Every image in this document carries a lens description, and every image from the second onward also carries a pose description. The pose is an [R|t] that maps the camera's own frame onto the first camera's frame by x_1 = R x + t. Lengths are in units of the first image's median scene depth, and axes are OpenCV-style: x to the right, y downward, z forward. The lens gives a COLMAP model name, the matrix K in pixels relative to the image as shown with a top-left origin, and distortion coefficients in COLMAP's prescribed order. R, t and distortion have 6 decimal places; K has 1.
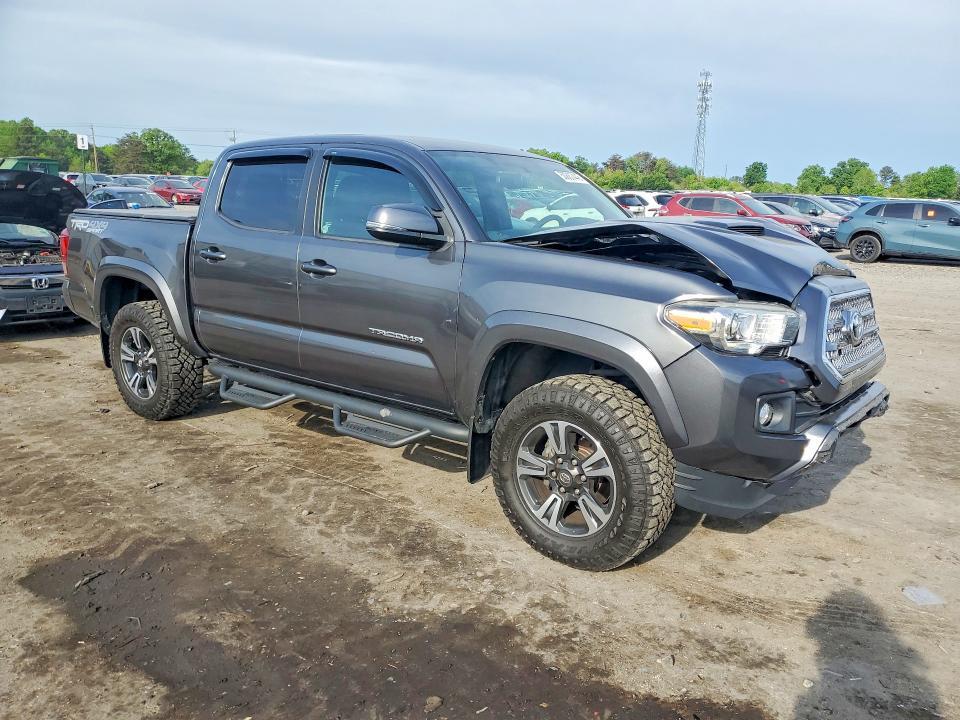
lens RADIAL K [[755.4, 0, 488.1], [0, 755.4, 361.1], [0, 0, 1]] dist [0.006313, 0.007516]
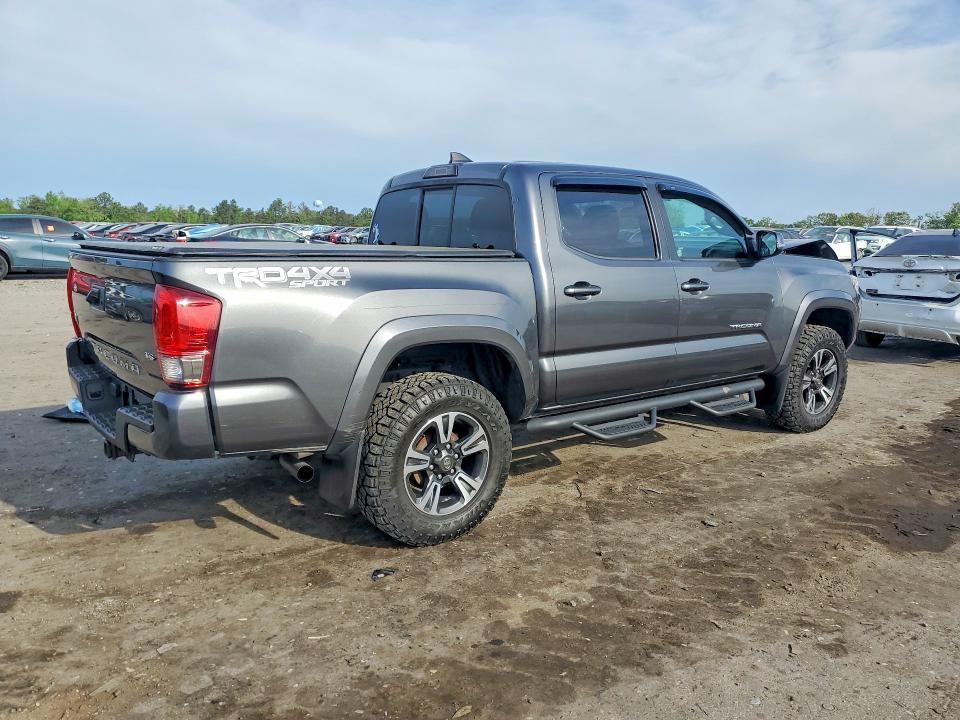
lens RADIAL K [[755.4, 0, 488.8], [0, 755.4, 359.8], [0, 0, 1]] dist [0.006313, 0.007516]
pose [[0.228252, -0.173916, 0.957943, -1.290469], [0.189232, 0.973077, 0.131575, -0.202976], [-0.955035, 0.151241, 0.255017, 0.915606]]
